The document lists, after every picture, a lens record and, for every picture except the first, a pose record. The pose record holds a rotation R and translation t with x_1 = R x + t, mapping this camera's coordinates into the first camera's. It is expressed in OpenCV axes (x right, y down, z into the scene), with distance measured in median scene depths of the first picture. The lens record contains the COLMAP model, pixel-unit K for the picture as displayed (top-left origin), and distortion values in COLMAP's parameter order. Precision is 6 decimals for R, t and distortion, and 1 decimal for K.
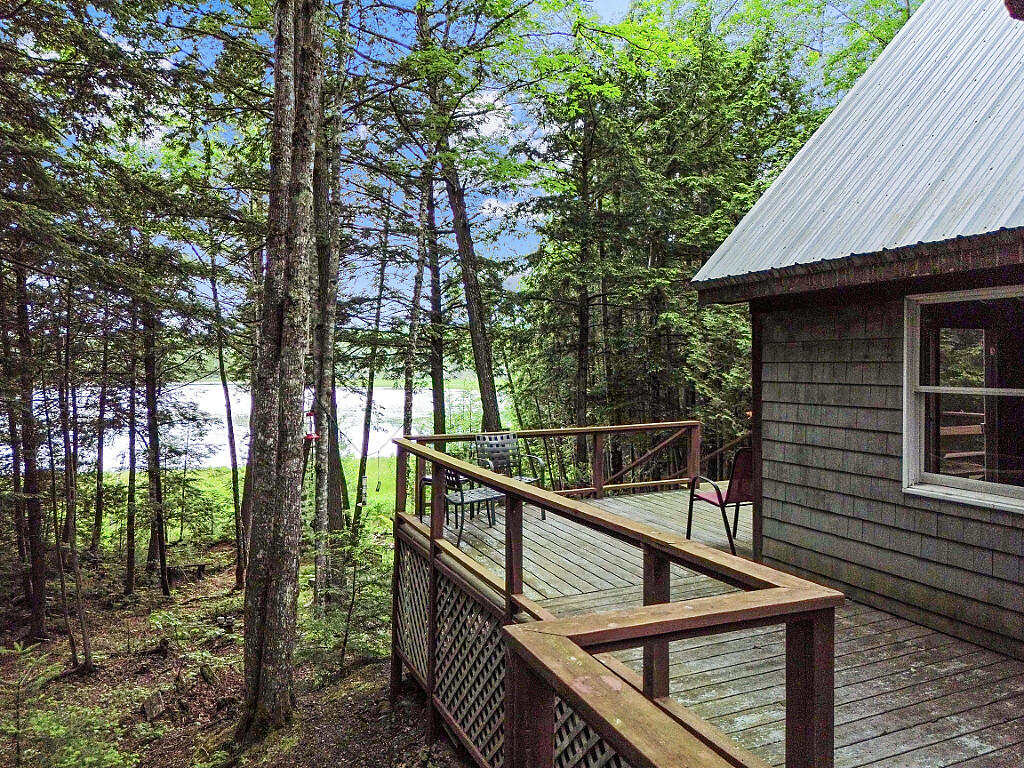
lens RADIAL K [[716.6, 0, 510.3], [0, 716.6, 385.2], [0, 0, 1]] dist [0.041810, -0.002916]
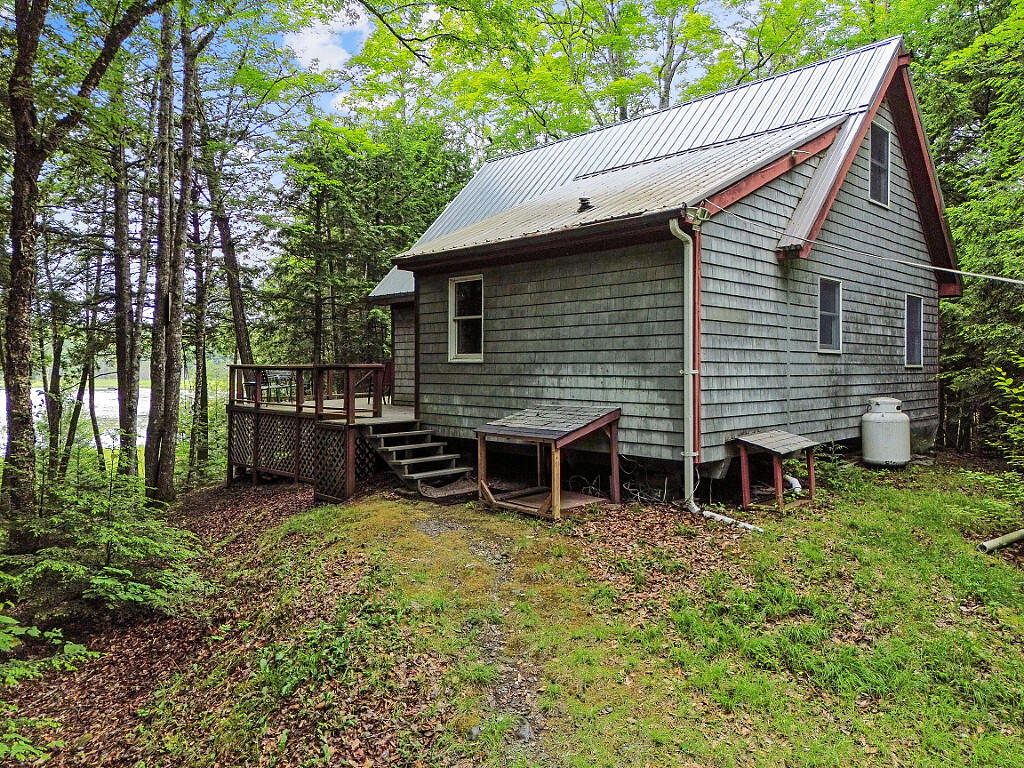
lens RADIAL K [[716.6, 0, 512.8], [0, 716.6, 386.1], [0, 0, 1]] dist [0.041810, -0.002916]
pose [[0.930148, -0.001029, 0.367185, -0.059679], [0.001643, 0.999998, -0.001360, 0.052172], [-0.367182, 0.001868, 0.930147, -0.448983]]
